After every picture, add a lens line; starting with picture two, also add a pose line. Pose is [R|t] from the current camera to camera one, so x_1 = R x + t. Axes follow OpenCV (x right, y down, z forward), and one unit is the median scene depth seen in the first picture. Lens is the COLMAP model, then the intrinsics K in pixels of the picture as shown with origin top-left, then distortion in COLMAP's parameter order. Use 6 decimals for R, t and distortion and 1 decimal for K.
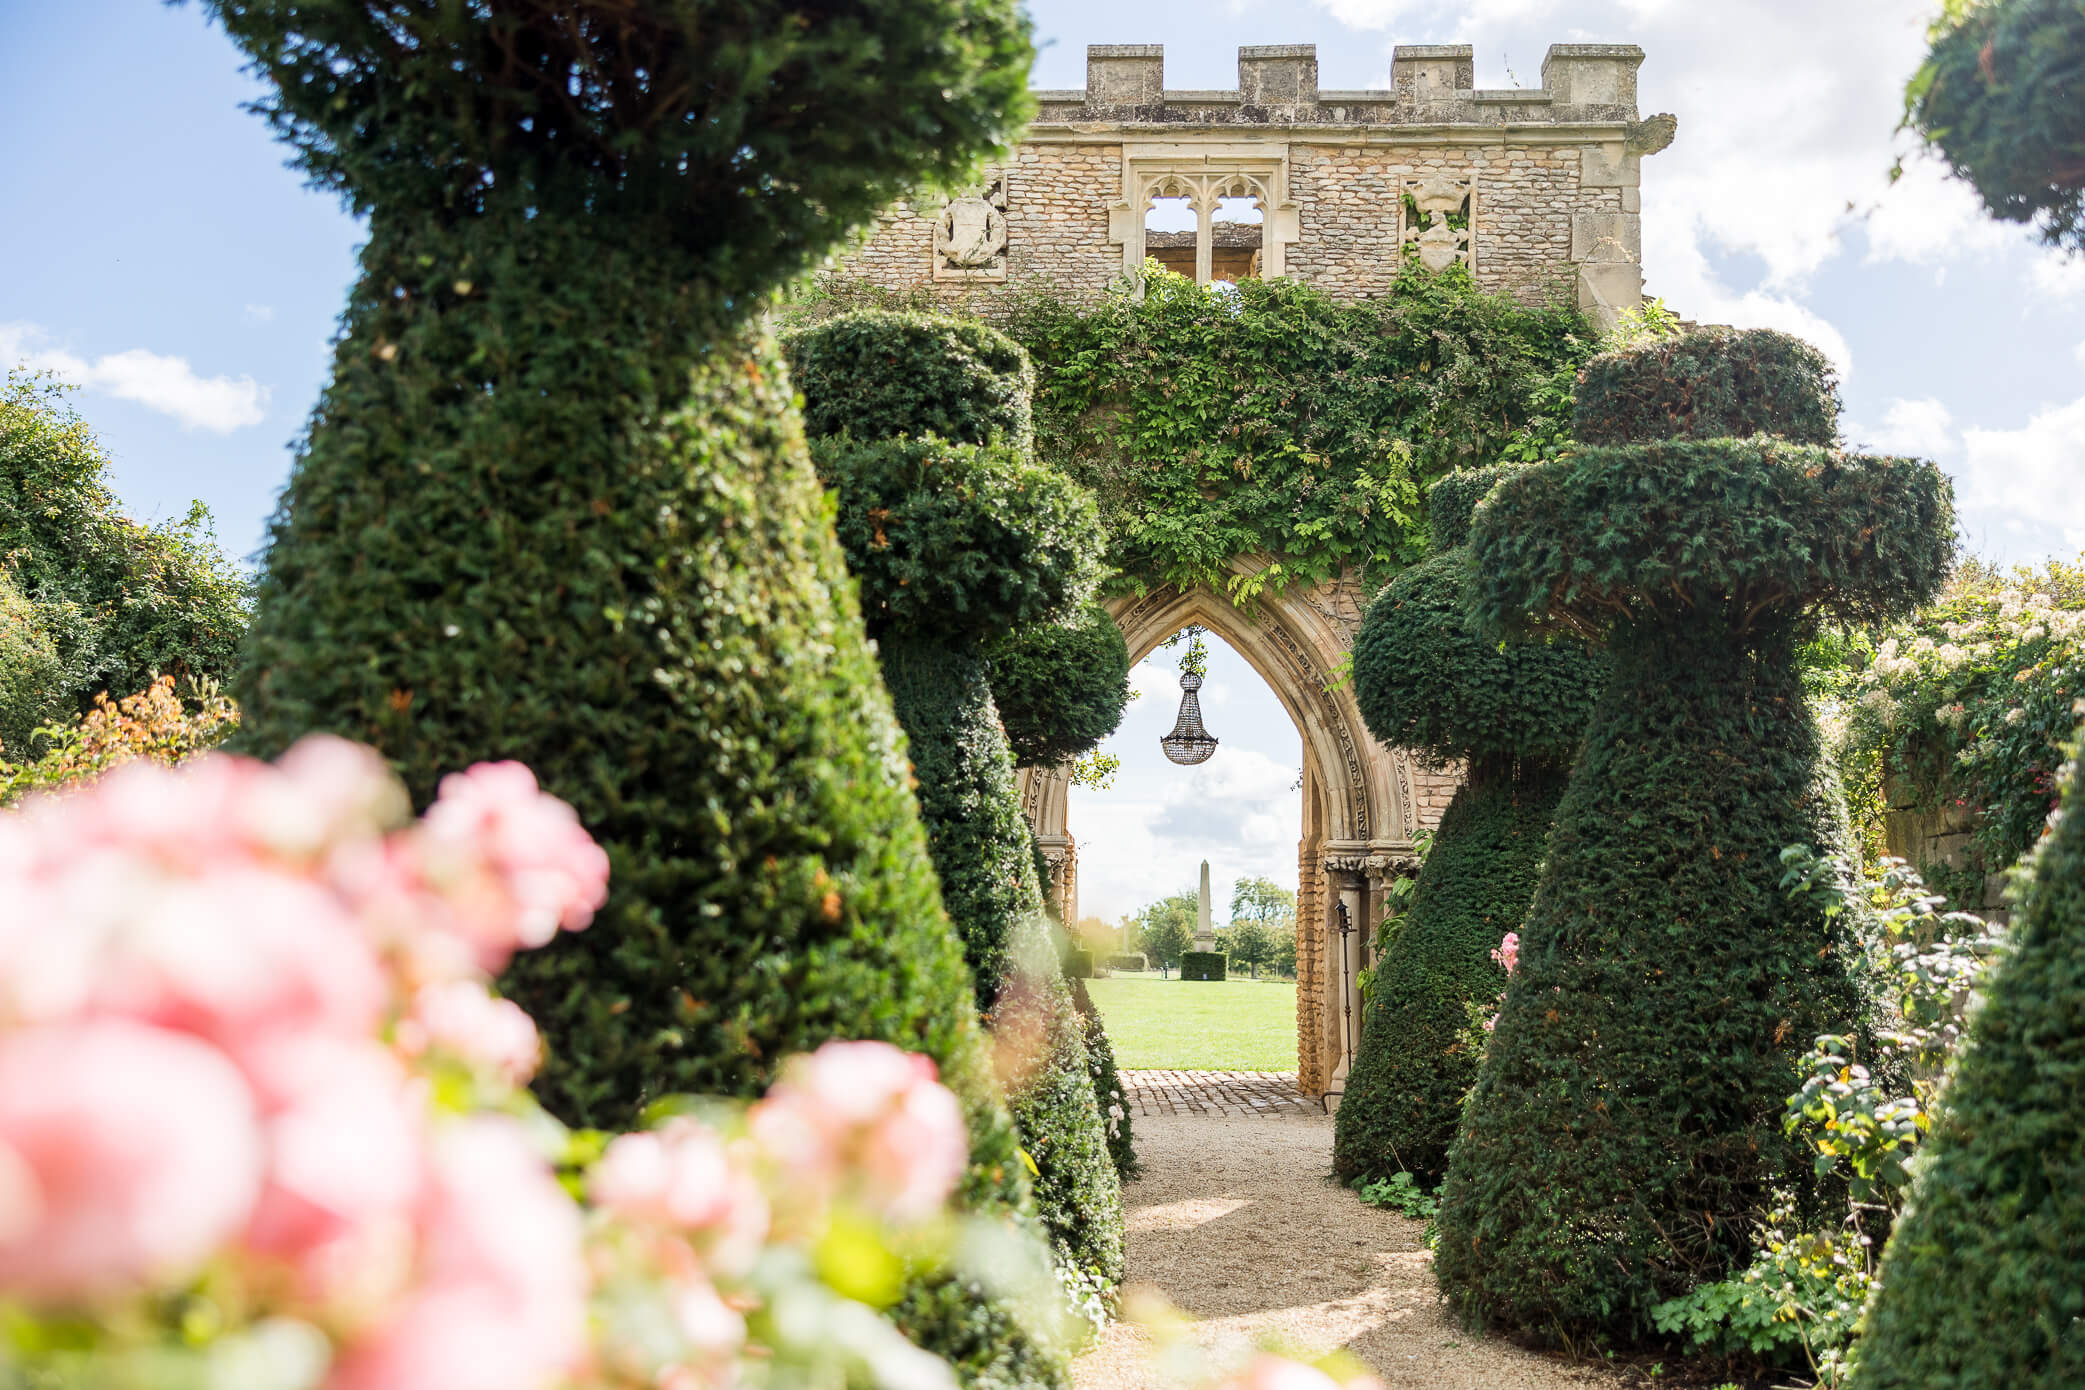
lens RADIAL K [[2067.0, 0, 1042.5], [0, 2067.0, 695.0], [0, 0, 1]] dist [0.005815, -0.002826]
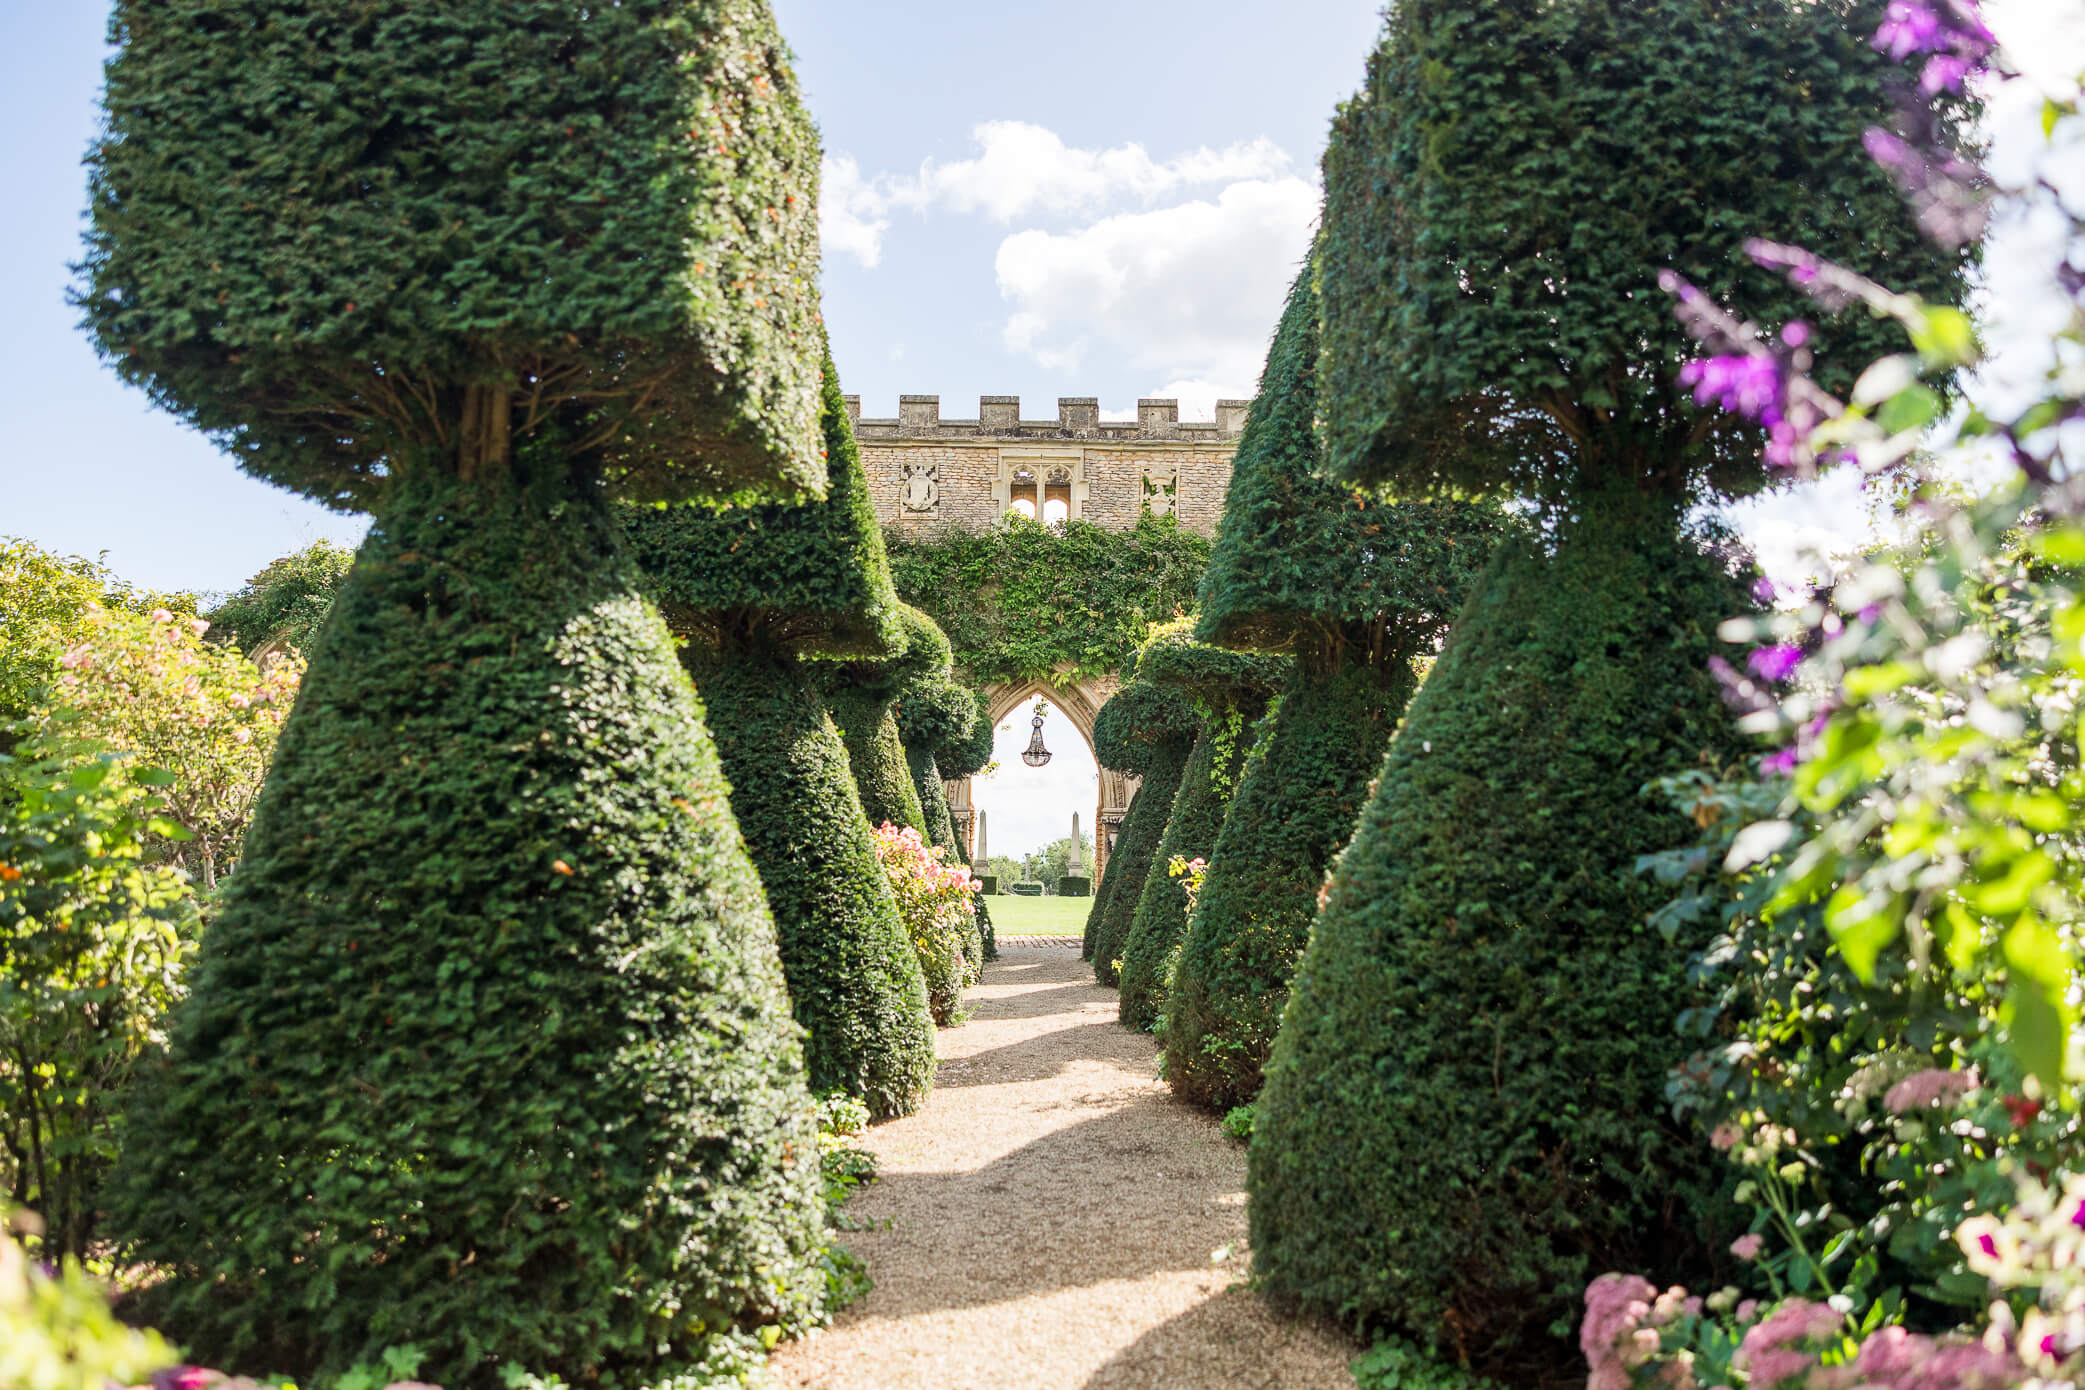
lens RADIAL K [[1640.6, 0, 1042.5], [0, 1640.6, 695.0], [0, 0, 1]] dist [0.000430, 0.000083]
pose [[0.998839, -0.001132, 0.048166, 0.005921], [0.000634, 0.999946, 0.010352, -0.053141], [-0.048175, -0.010310, 0.998786, -0.554315]]
